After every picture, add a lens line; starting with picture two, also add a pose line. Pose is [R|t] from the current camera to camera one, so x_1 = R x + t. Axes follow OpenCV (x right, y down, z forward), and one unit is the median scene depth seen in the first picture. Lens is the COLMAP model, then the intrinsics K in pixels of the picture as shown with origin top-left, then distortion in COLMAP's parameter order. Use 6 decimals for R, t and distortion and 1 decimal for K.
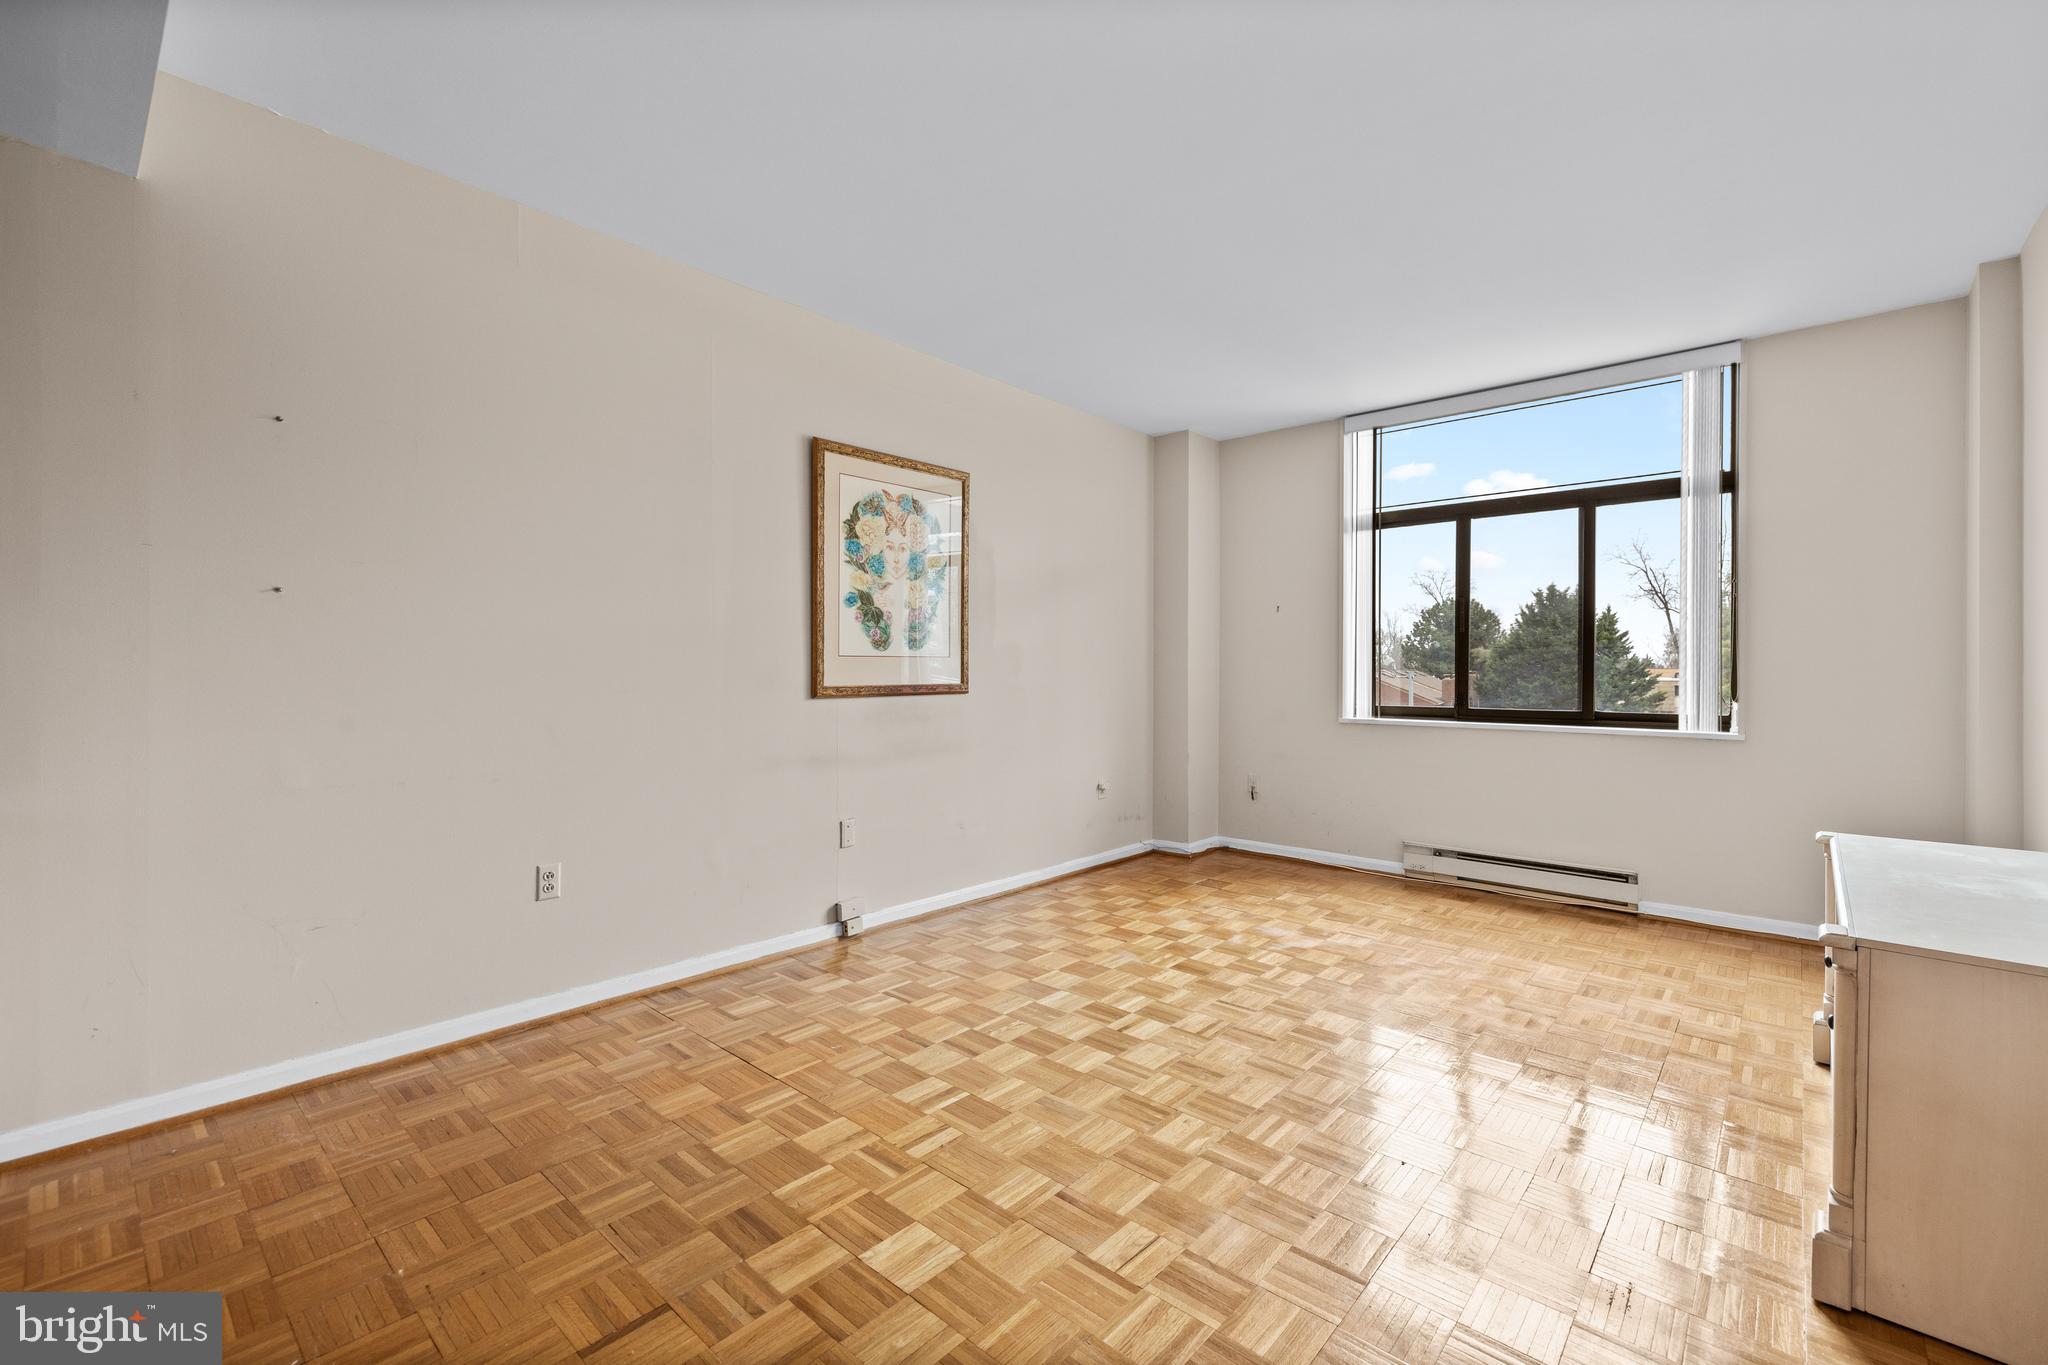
lens RADIAL K [[869.4, 0, 1028.8], [0, 869.4, 674.5], [0, 0, 1]] dist [0.005092, -0.000768]
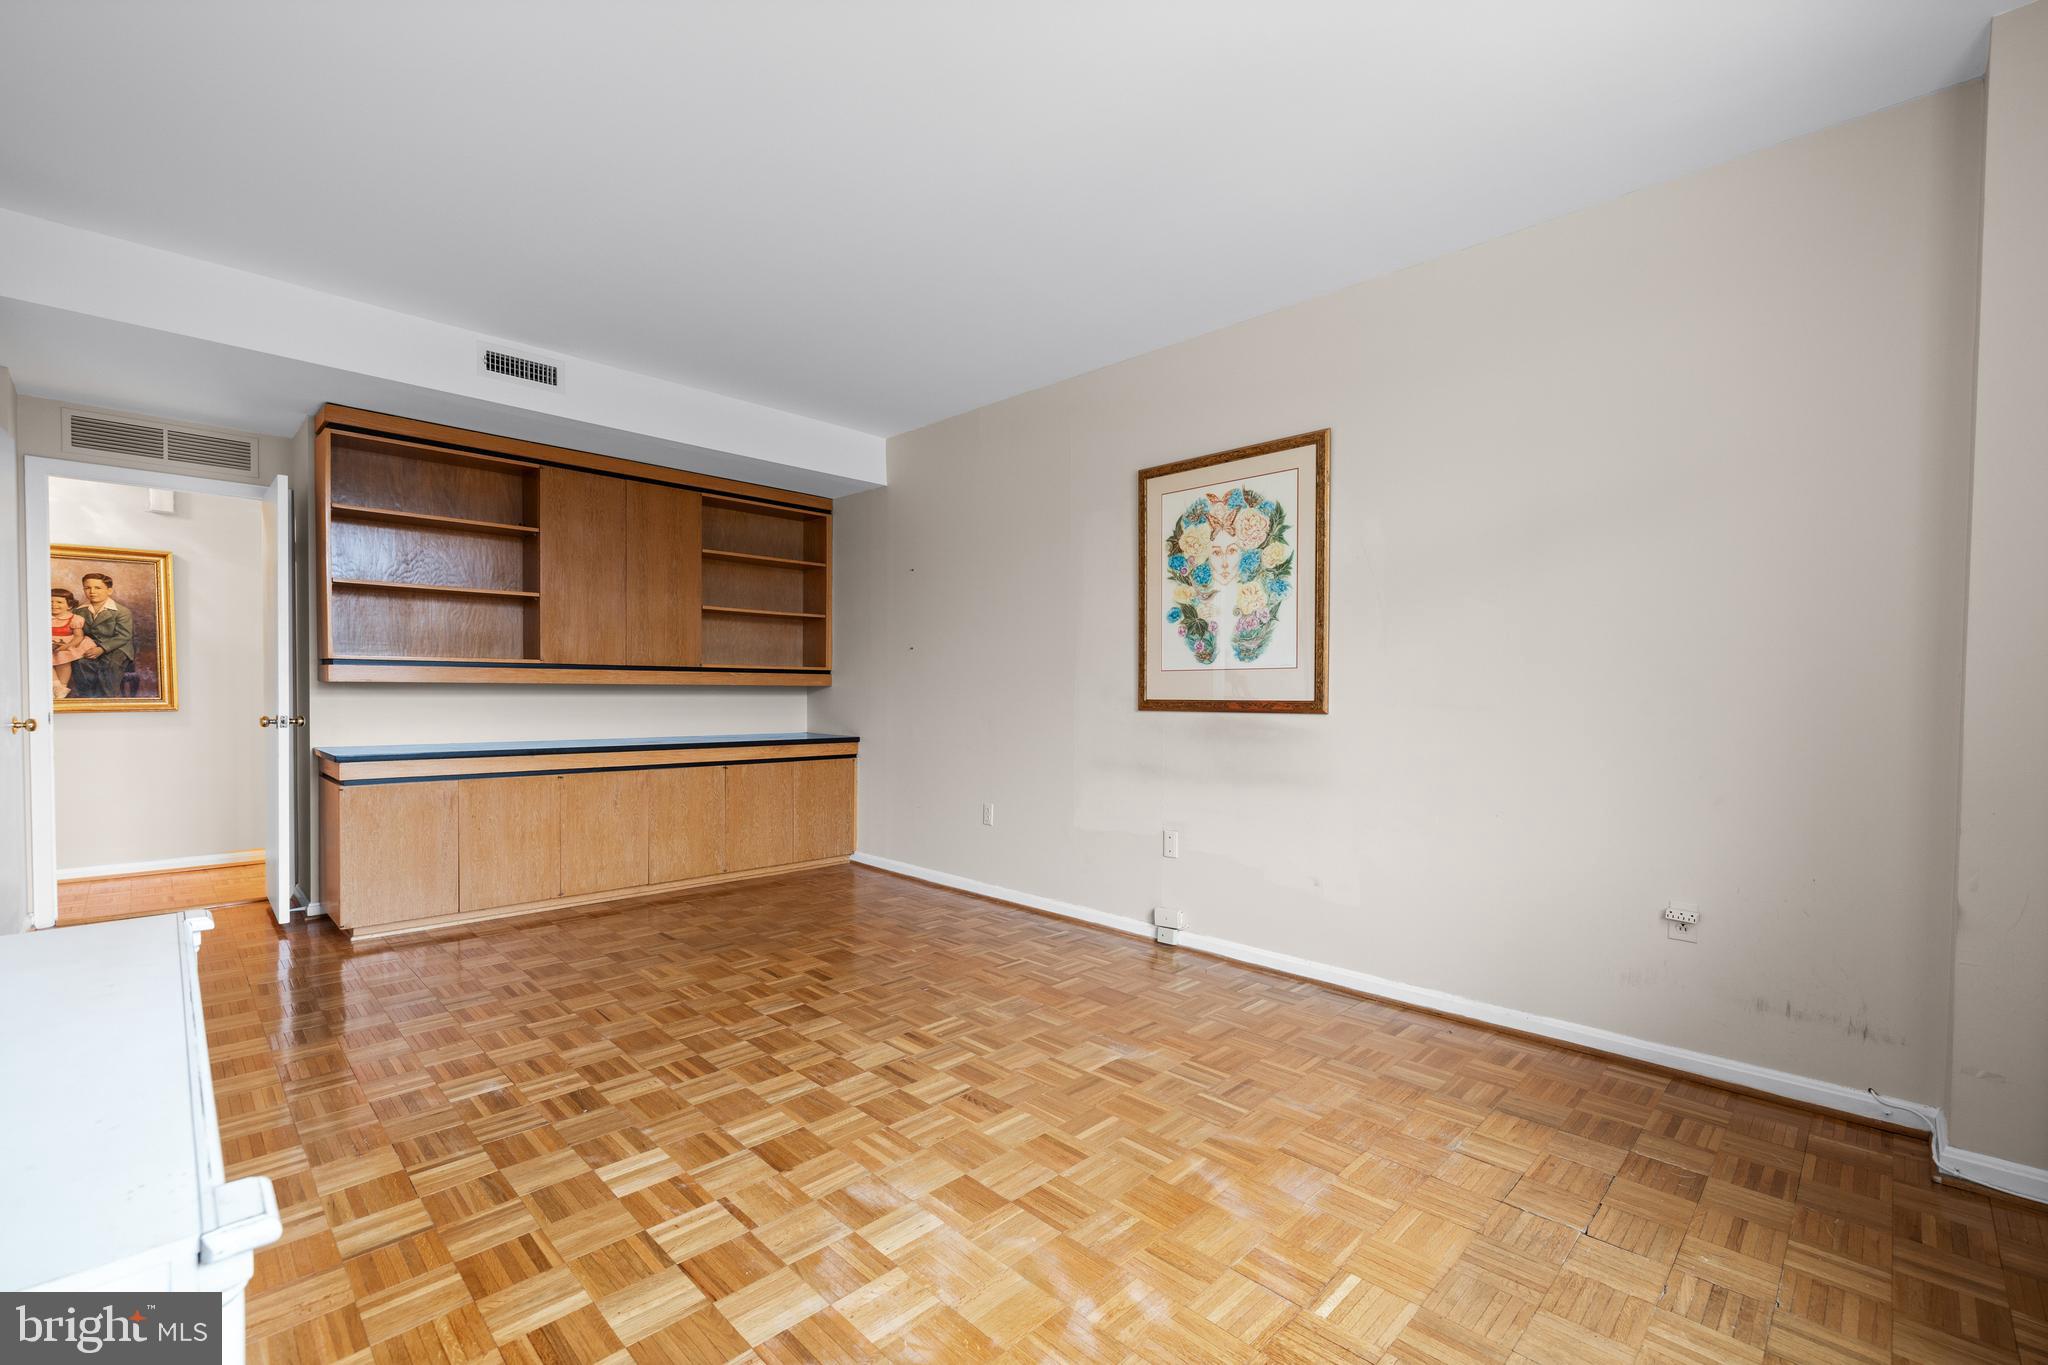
lens RADIAL K [[869.4, 0, 1026.6], [0, 869.4, 686.9], [0, 0, 1]] dist [0.005092, -0.000768]
pose [[-0.053810, 0.003488, -0.998545, 0.800572], [0.003259, 0.999989, 0.003318, -0.005706], [0.998546, -0.003076, -0.053821, 0.862227]]
